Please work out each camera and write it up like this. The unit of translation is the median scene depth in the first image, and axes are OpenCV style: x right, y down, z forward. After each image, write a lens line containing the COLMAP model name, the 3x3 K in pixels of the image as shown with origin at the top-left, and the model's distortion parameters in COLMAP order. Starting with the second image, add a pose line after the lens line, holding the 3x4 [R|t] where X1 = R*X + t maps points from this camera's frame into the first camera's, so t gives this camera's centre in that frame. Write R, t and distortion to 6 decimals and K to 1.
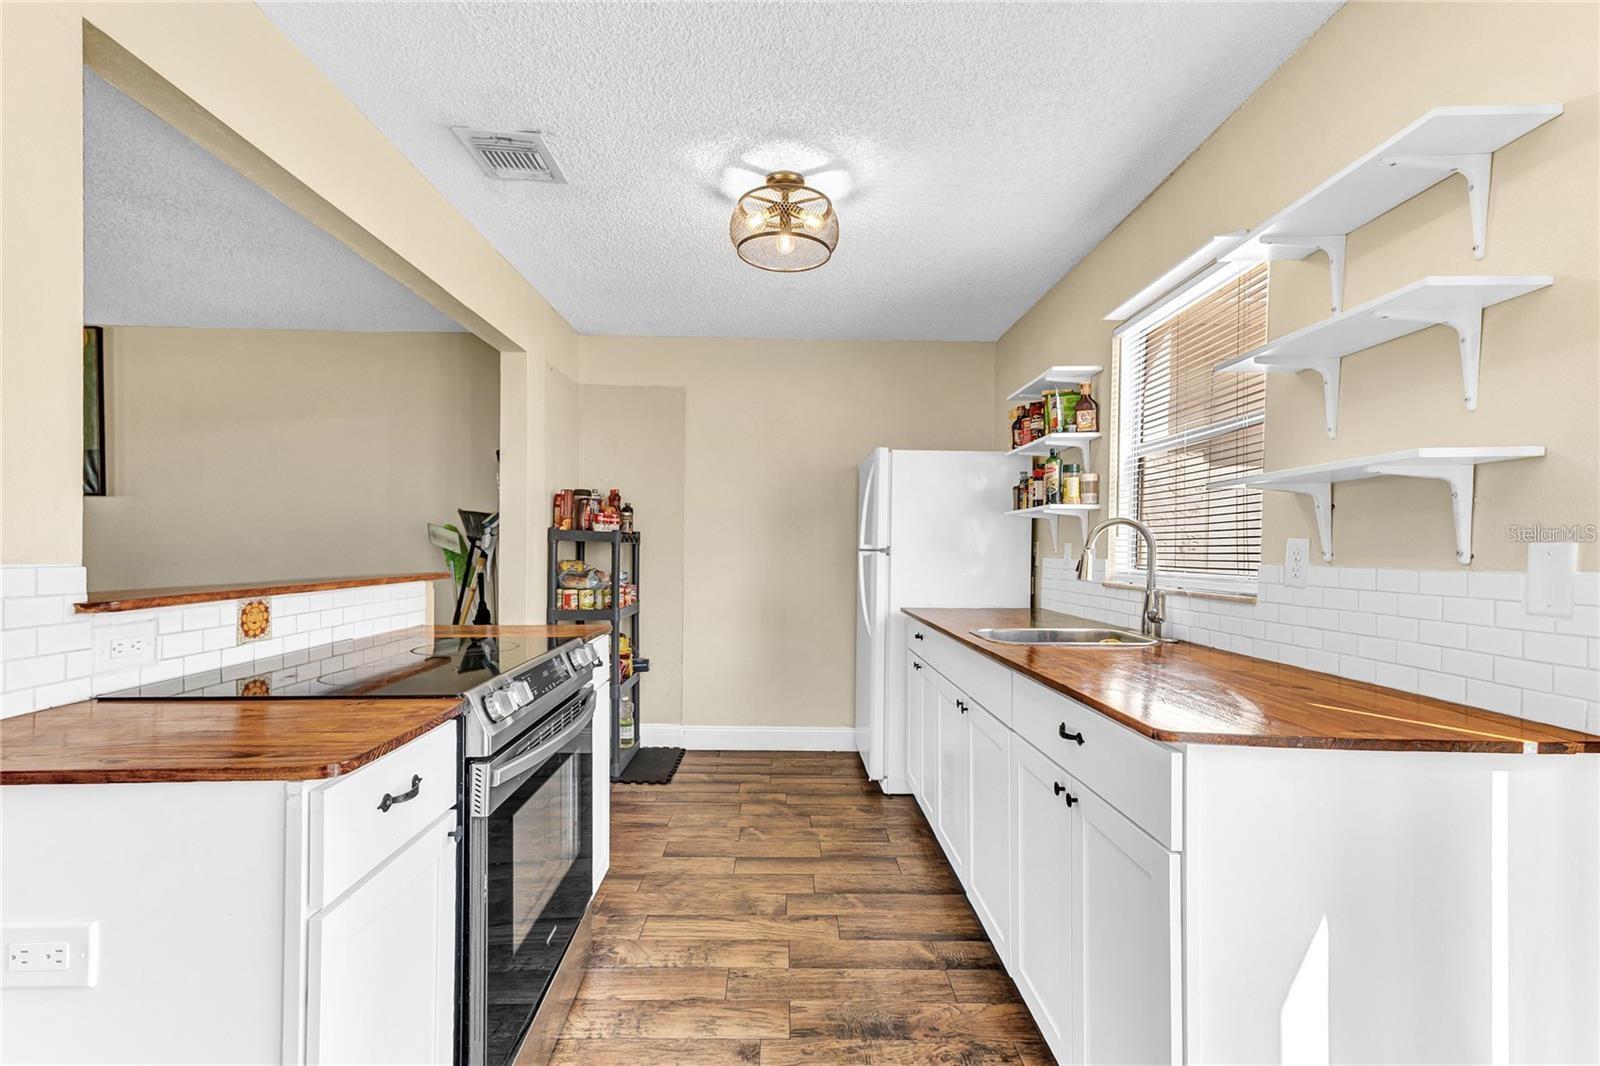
lens RADIAL K [[751.4, 0, 800.5], [0, 751.4, 541.8], [0, 0, 1]] dist [0.029050, -0.000404]
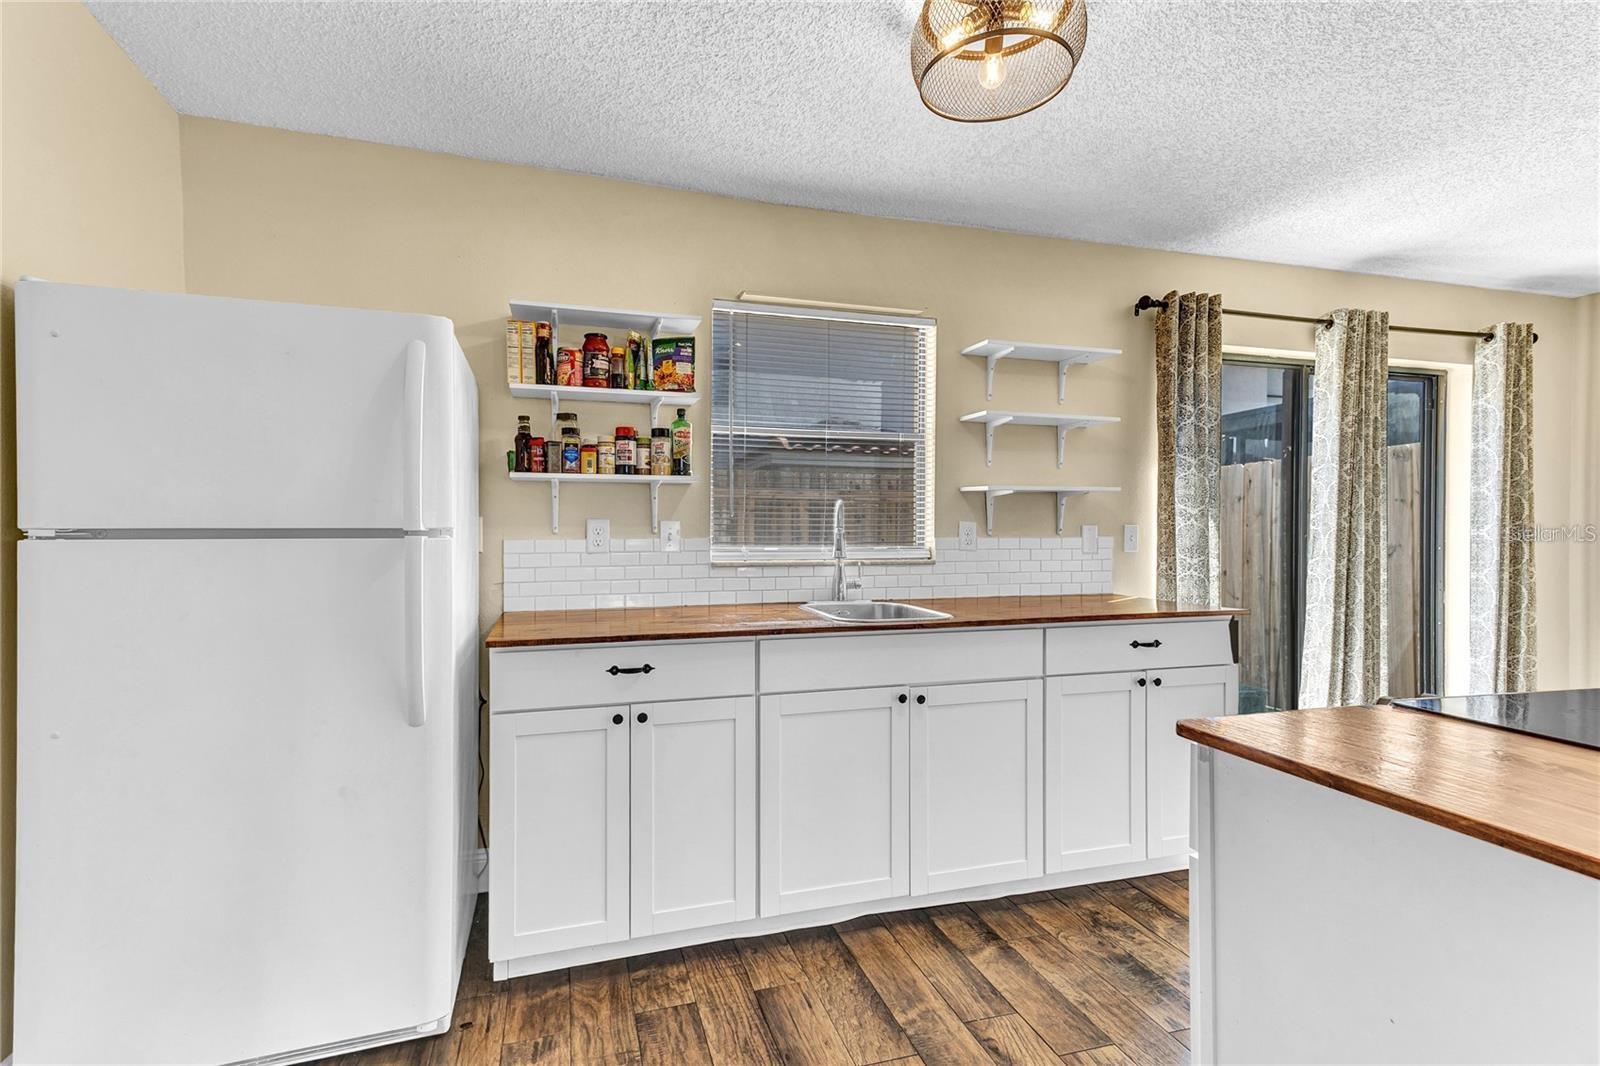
lens RADIAL K [[751.4, 0, 759.1], [0, 751.4, 535.8], [0, 0, 1]] dist [0.029050, -0.000404]
pose [[-0.261538, -0.016209, 0.965057, -0.504271], [-0.011118, 0.999843, 0.013780, 0.005367], [-0.965129, -0.007126, -0.261677, 1.142719]]
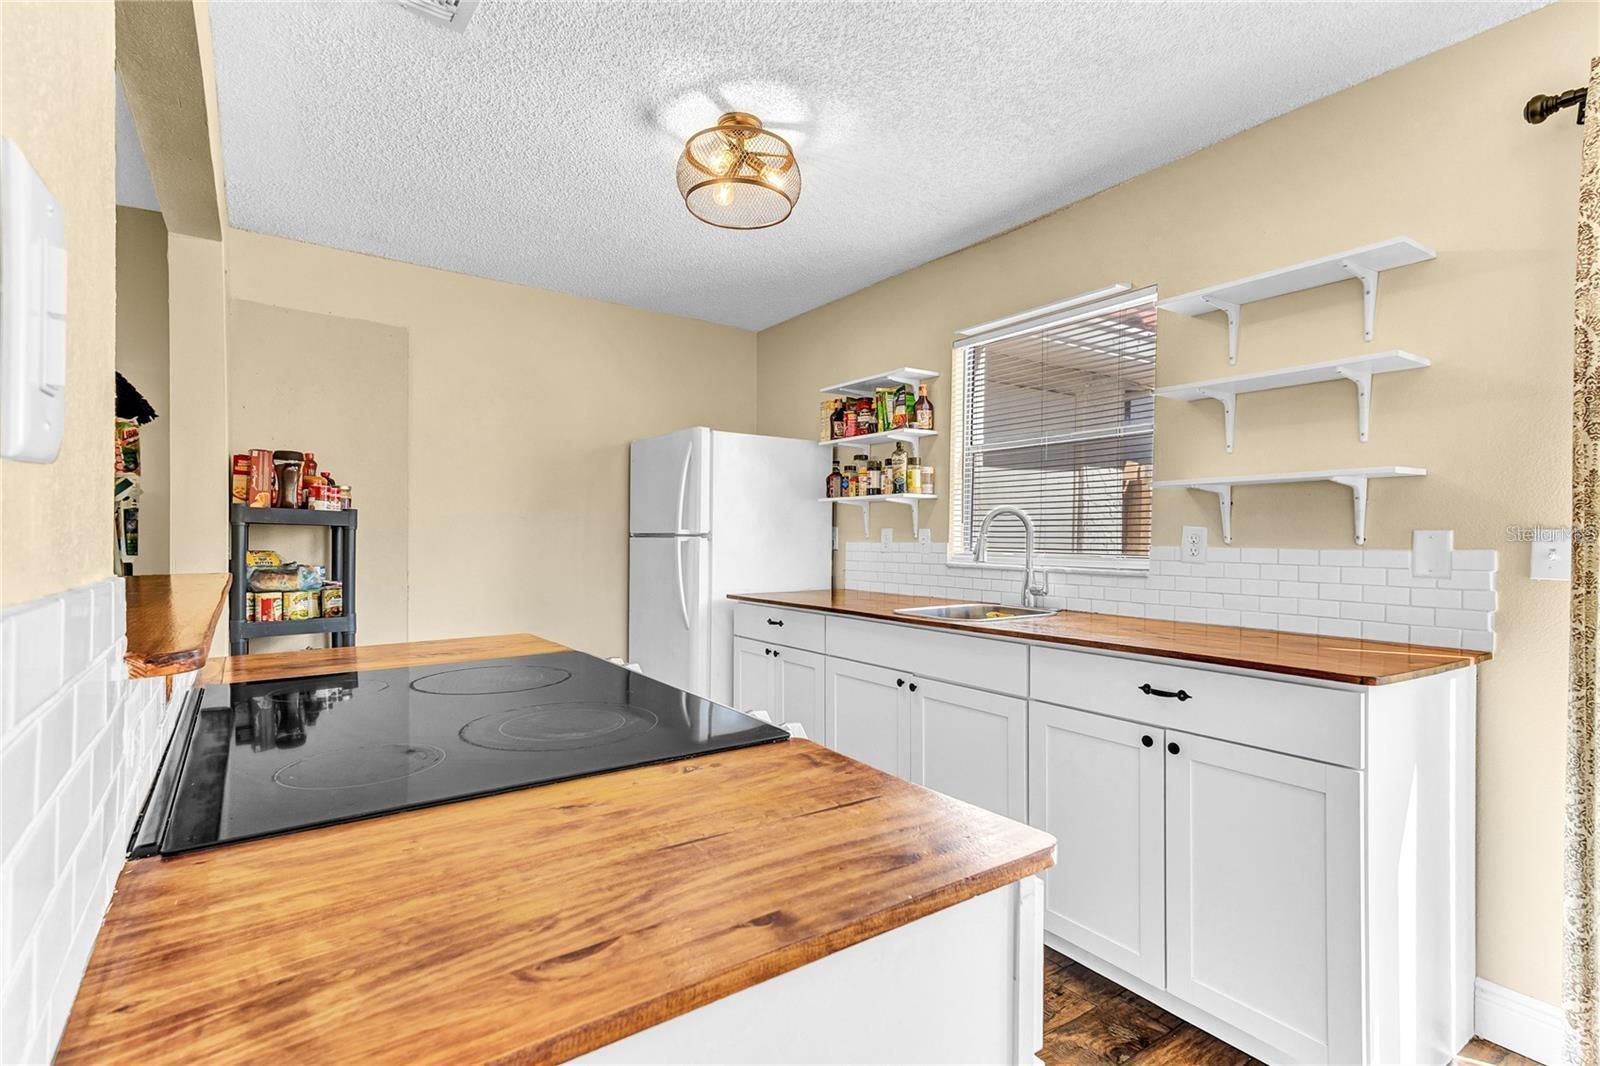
lens RADIAL K [[751.4, 0, 805.0], [0, 751.4, 531.9], [0, 0, 1]] dist [0.029050, -0.000404]
pose [[0.826016, 0.000841, 0.563646, -0.395706], [-0.005126, 0.999969, 0.006019, 0.000204], [-0.563623, -0.007861, 0.825995, 0.179101]]
